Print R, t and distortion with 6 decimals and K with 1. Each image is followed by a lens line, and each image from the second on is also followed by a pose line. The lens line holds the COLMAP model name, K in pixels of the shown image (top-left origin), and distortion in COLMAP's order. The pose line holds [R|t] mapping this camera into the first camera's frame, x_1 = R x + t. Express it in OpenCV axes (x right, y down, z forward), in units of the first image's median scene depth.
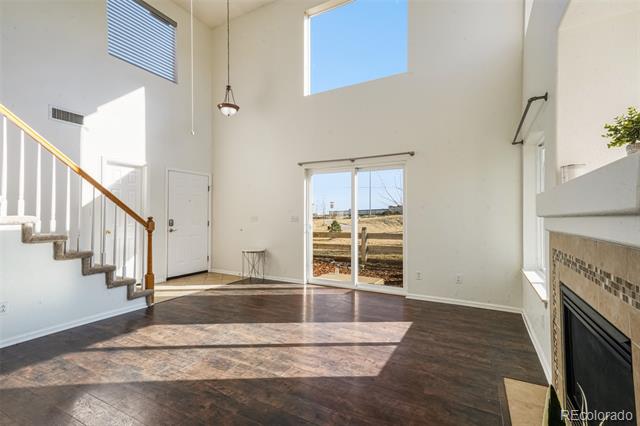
lens RADIAL K [[294.6, 0, 320.0], [0, 294.6, 213.0], [0, 0, 1]] dist [0.022217, 0.000224]
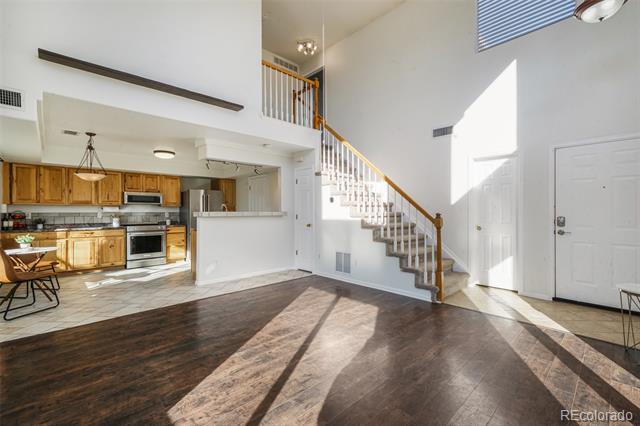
lens RADIAL K [[283.1, 0, 320.0], [0, 283.1, 213.0], [0, 0, 1]] dist [0.002911, 0.000420]
pose [[-0.309372, 0.001048, -0.950940, 0.605923], [0.010974, 0.999937, -0.002468, 0.014465], [0.950878, -0.011199, -0.309364, 1.250195]]
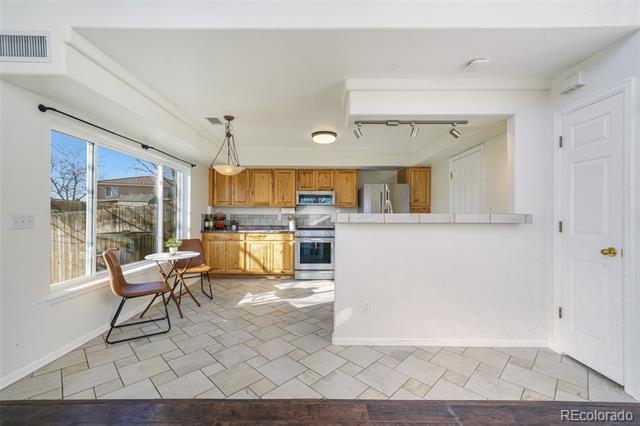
lens RADIAL K [[264.3, 0, 320.0], [0, 264.3, 213.0], [0, 0, 1]] dist [0.000526, 0.000098]
pose [[-0.881014, -0.009899, -0.472986, -0.211734], [-0.001990, 0.999850, -0.017220, 0.009760], [0.473085, -0.014230, -0.880902, 0.845984]]
